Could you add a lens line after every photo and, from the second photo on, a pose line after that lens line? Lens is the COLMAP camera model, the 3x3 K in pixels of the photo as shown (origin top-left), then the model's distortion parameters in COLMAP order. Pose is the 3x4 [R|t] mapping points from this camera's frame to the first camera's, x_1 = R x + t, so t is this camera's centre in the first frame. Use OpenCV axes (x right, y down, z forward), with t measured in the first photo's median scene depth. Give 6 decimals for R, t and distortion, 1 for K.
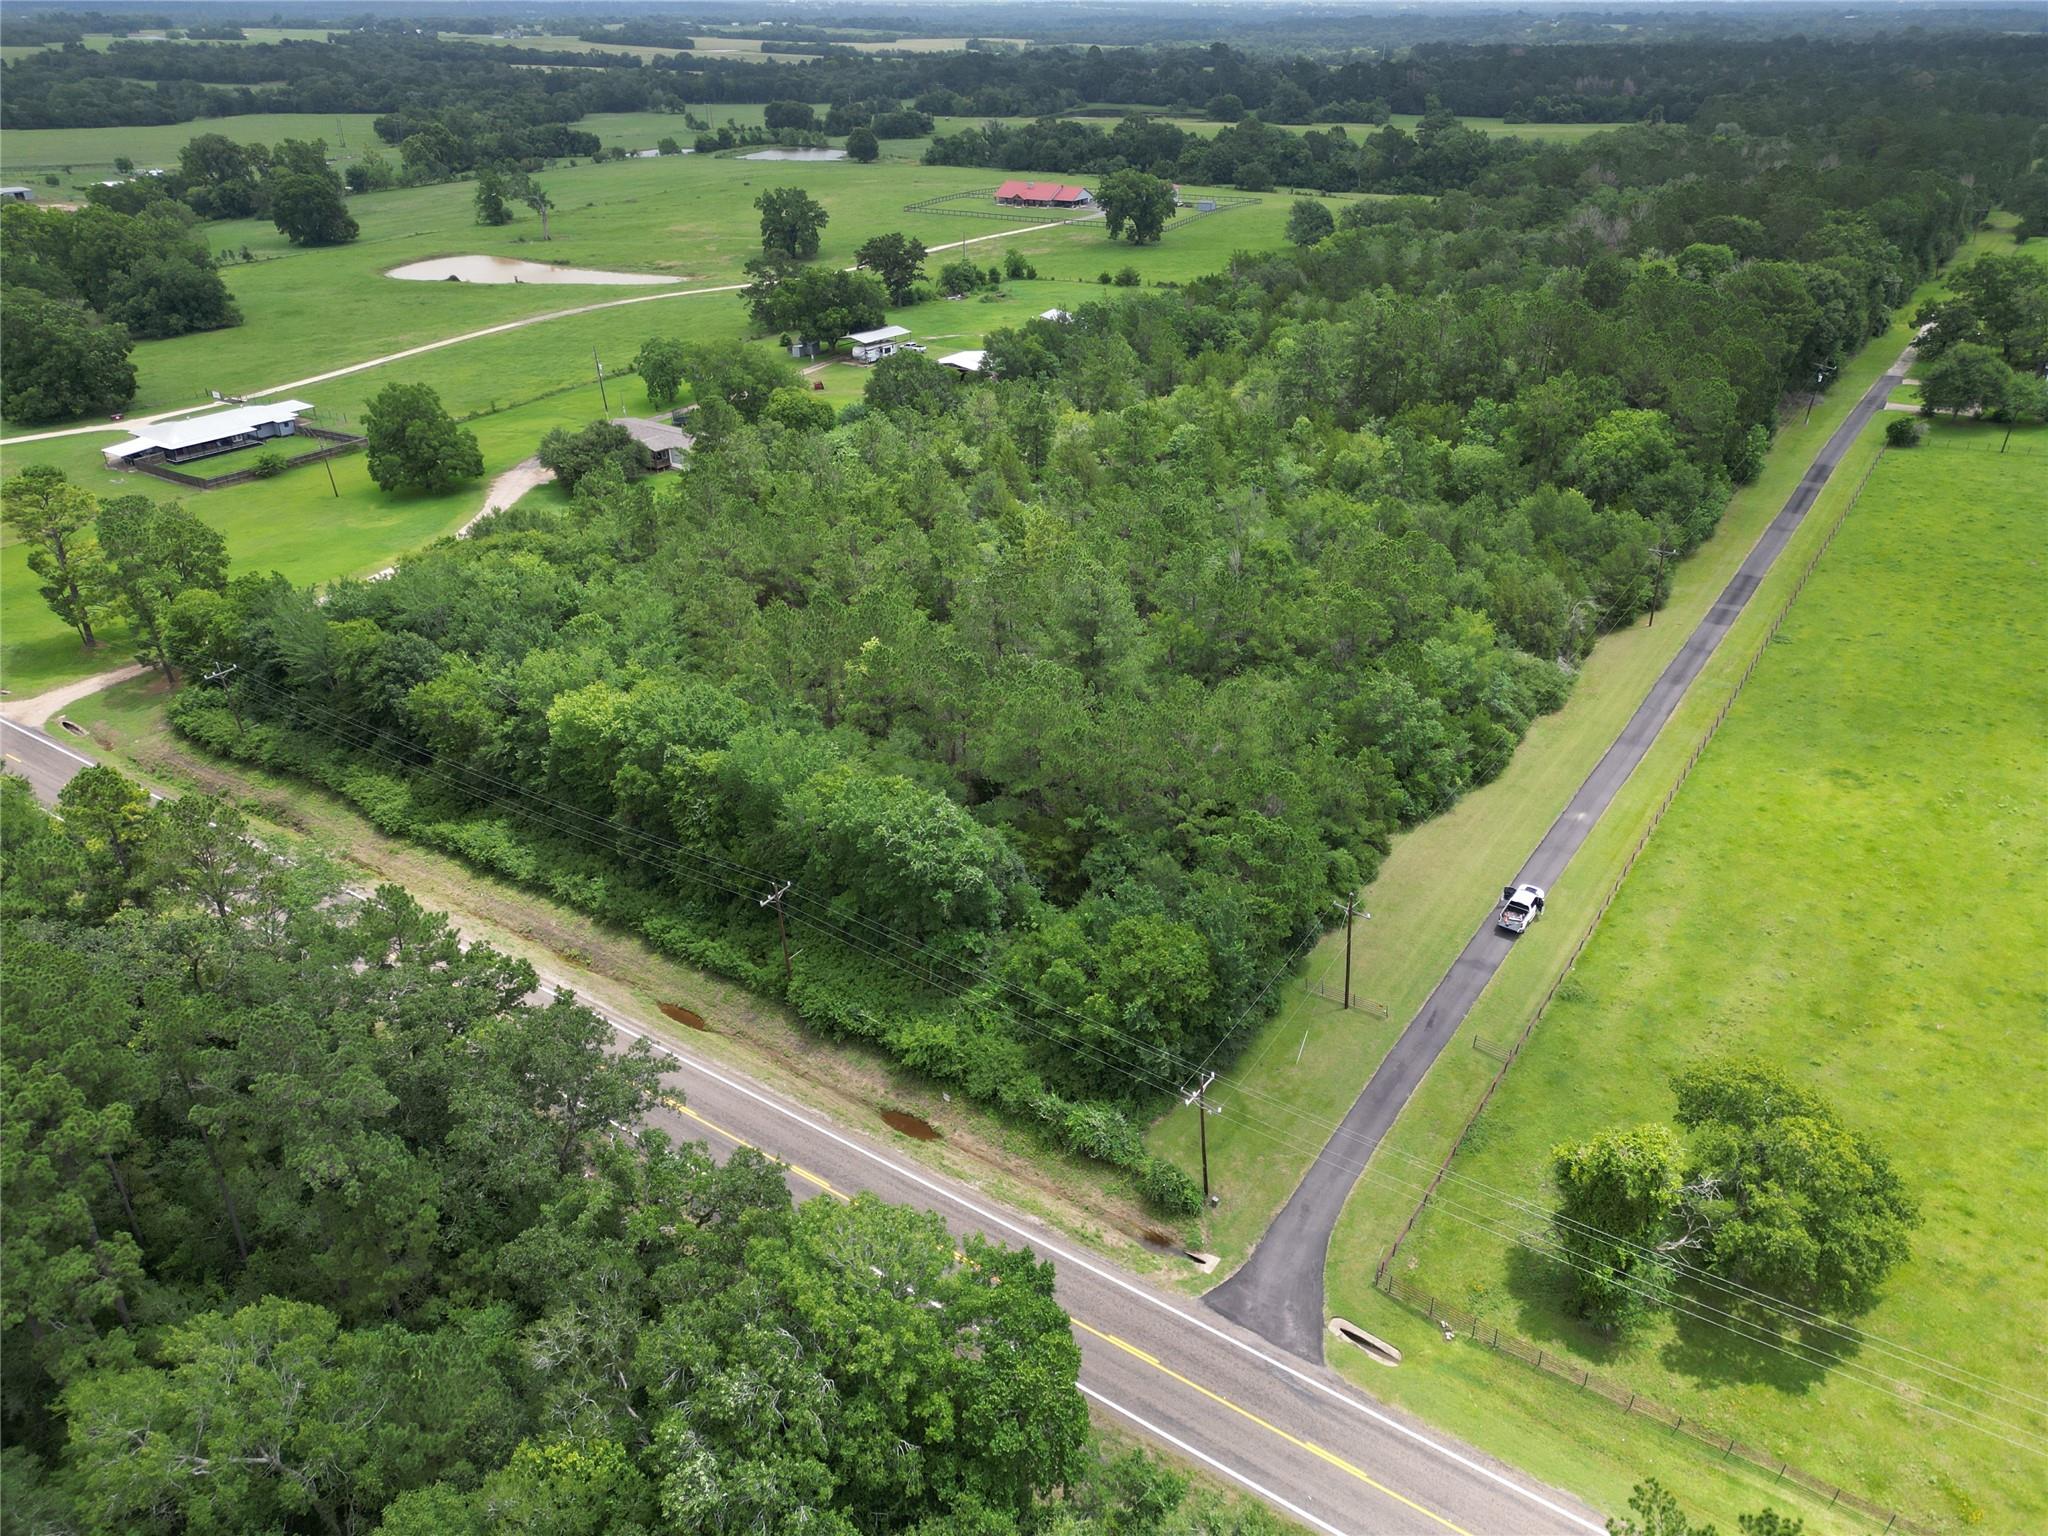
lens RADIAL K [[1434.7, 0, 1020.8], [0, 1434.7, 752.1], [0, 0, 1]] dist [0.063474, -0.049423]
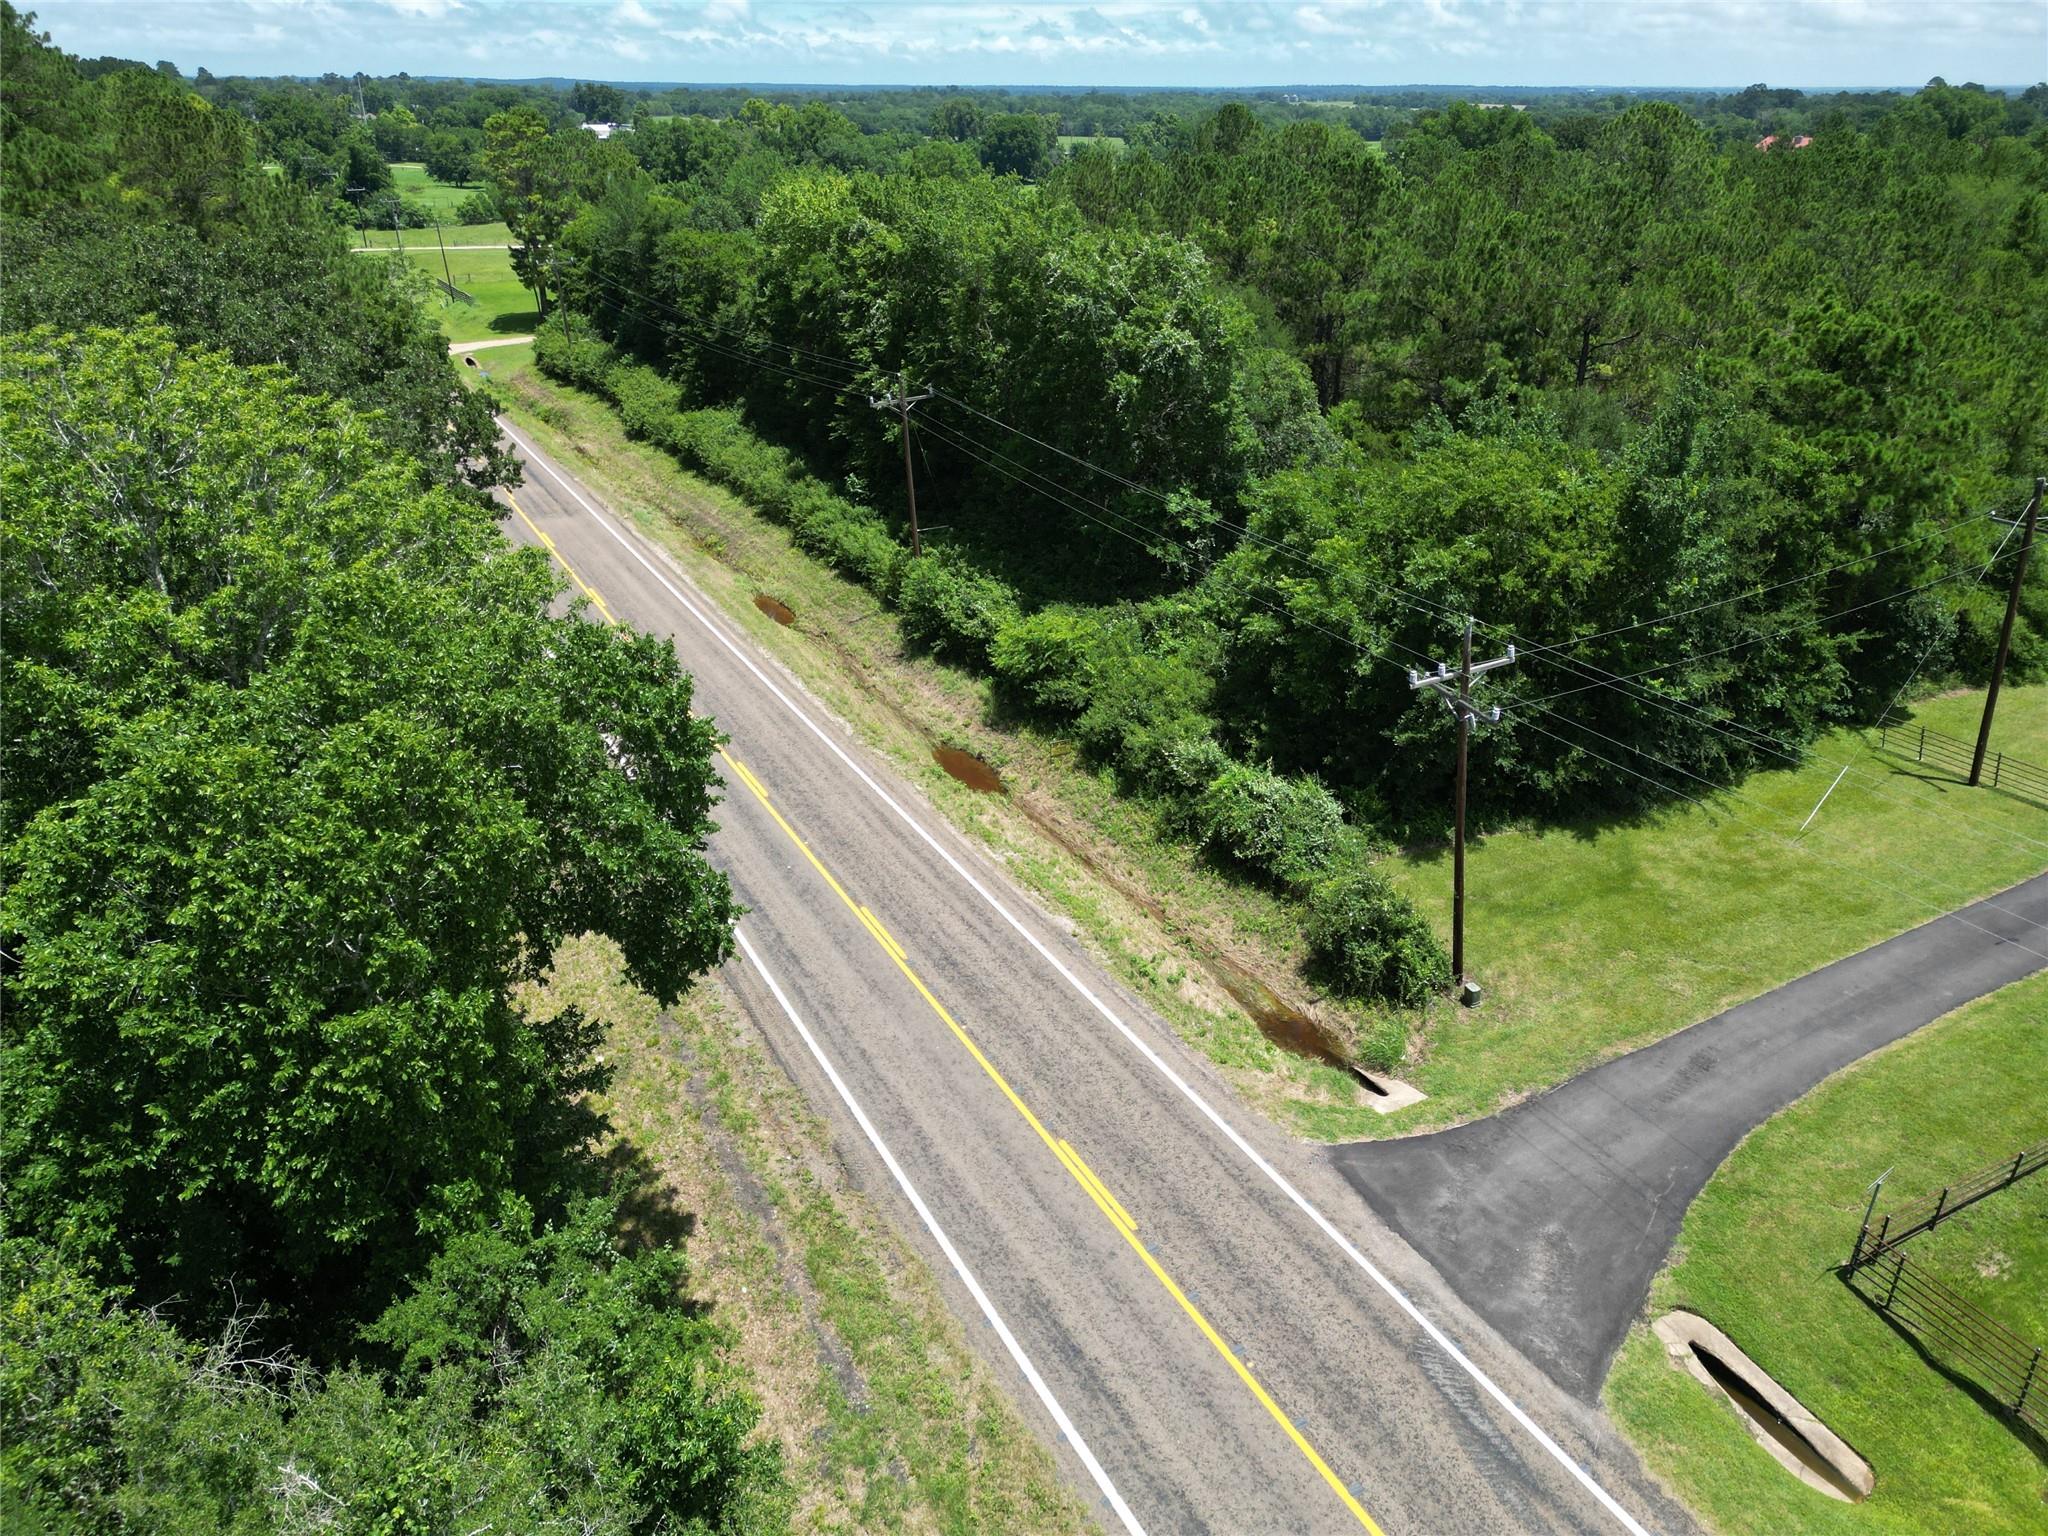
lens RADIAL K [[1434.7, 0, 1022.5], [0, 1434.7, 761.6], [0, 0, 1]] dist [0.063474, -0.049423]
pose [[0.886705, 0.198410, -0.417597, 0.097281], [-0.219076, 0.975706, -0.001595, 0.147882], [0.407135, 0.092900, 0.908631, 0.302914]]
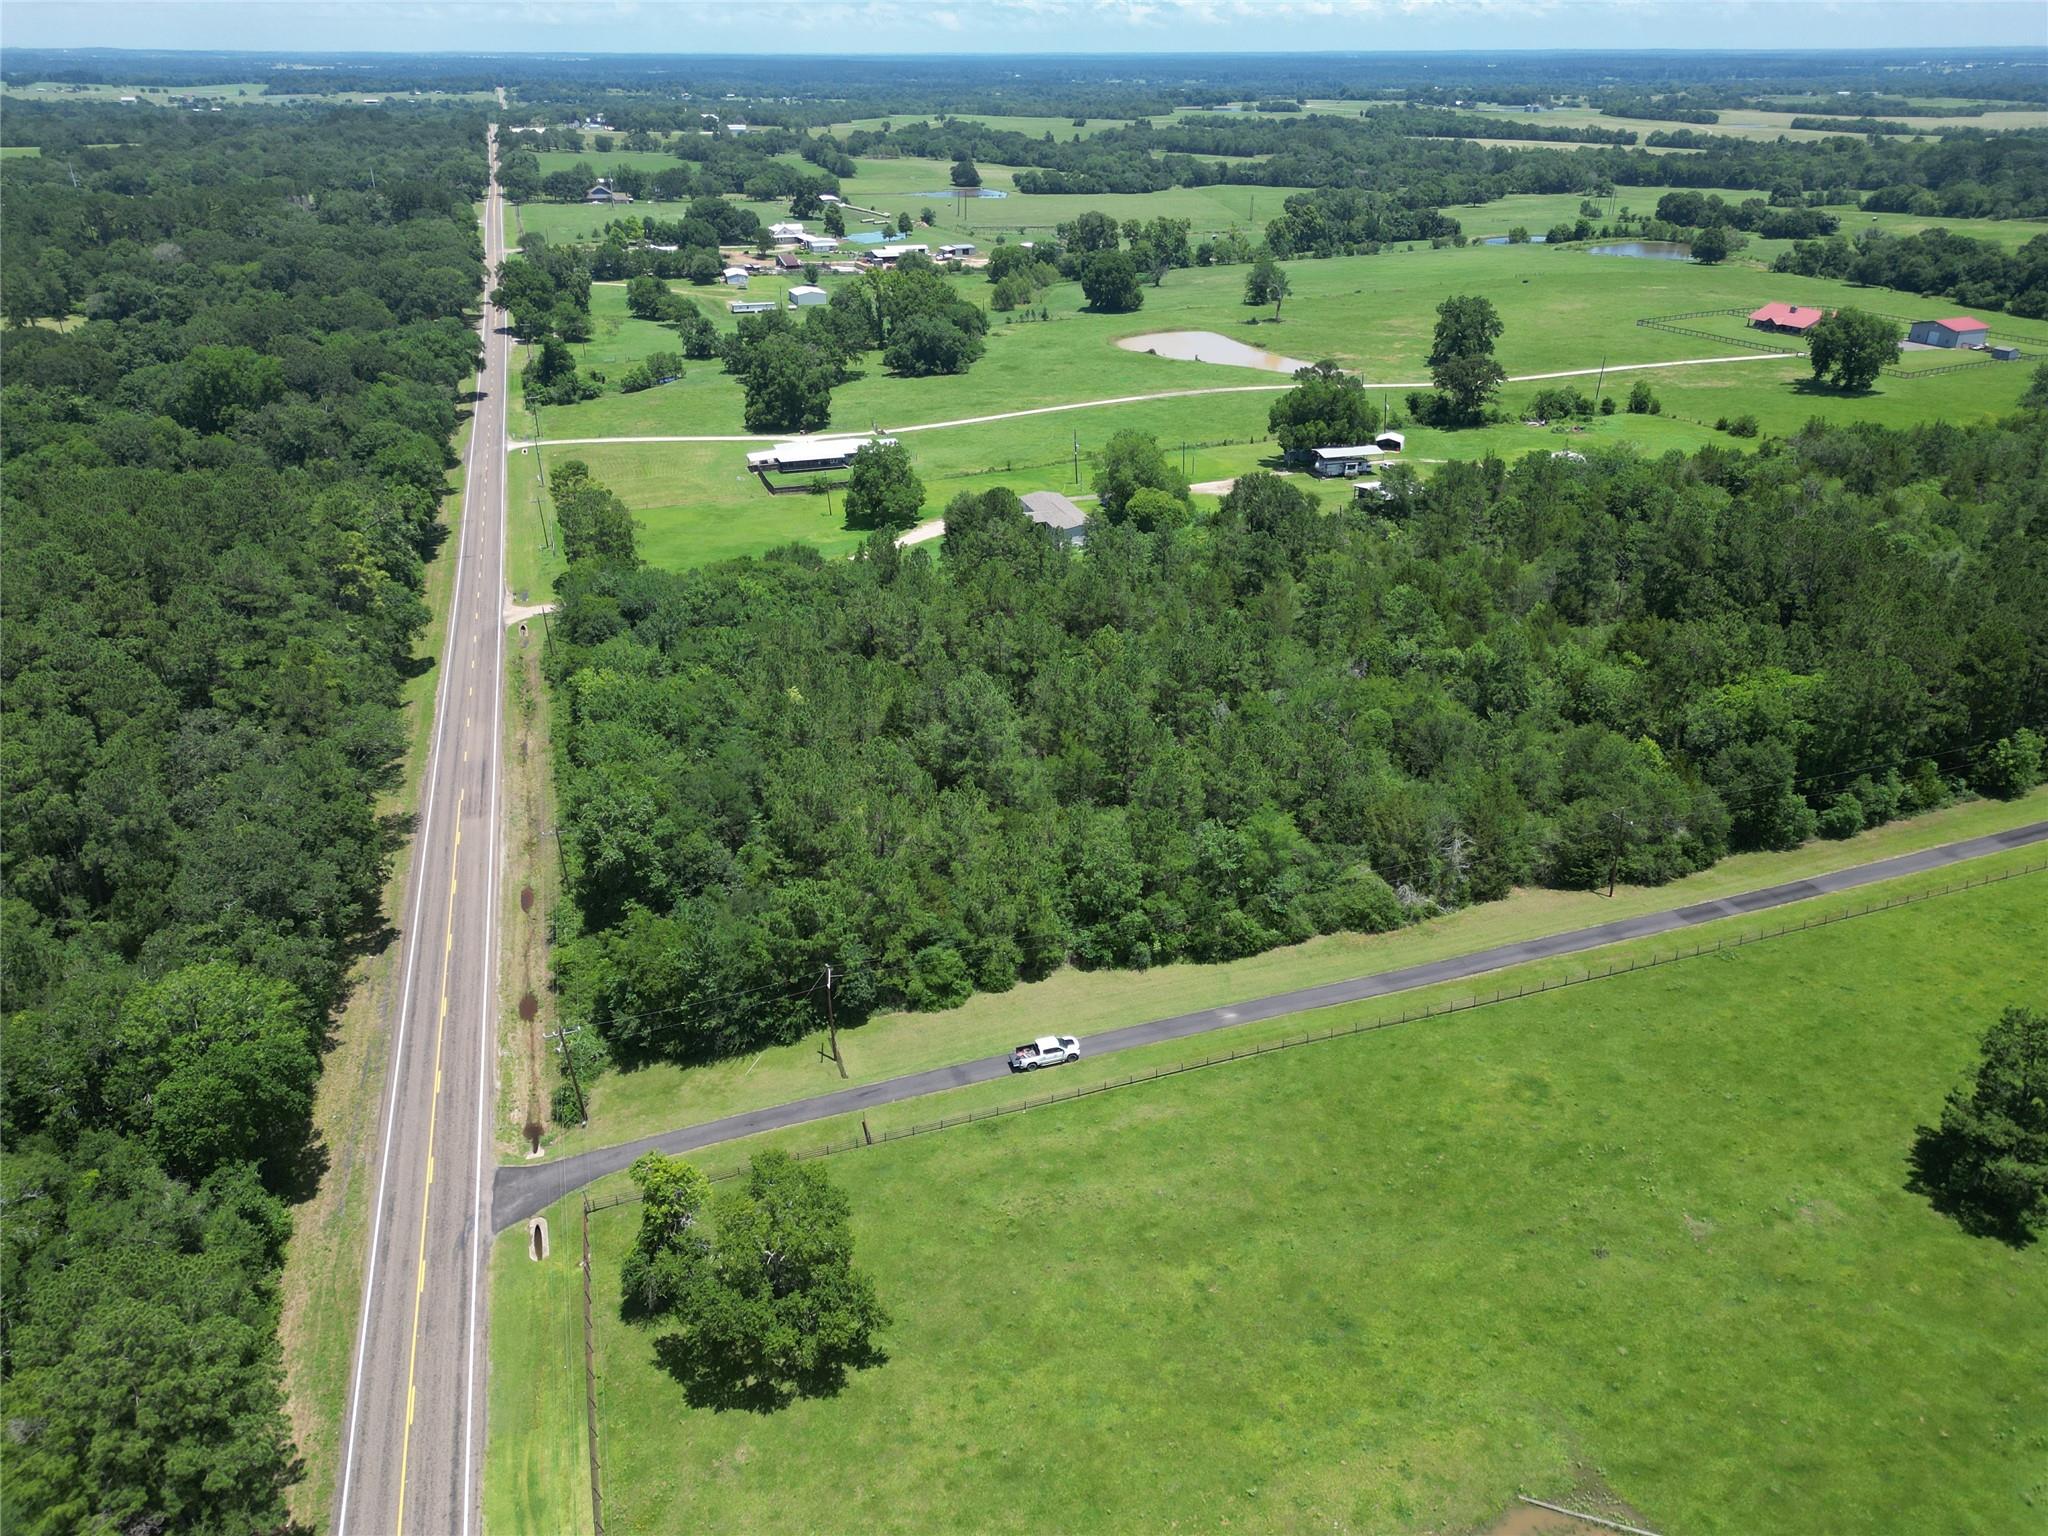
lens RADIAL K [[1434.7, 0, 1013.8], [0, 1434.7, 757.8], [0, 0, 1]] dist [0.063474, -0.049423]
pose [[0.789523, 0.265191, -0.553468, 0.599491], [-0.282330, 0.957674, 0.056119, -0.112335], [0.544924, 0.111954, 0.830978, 0.028874]]
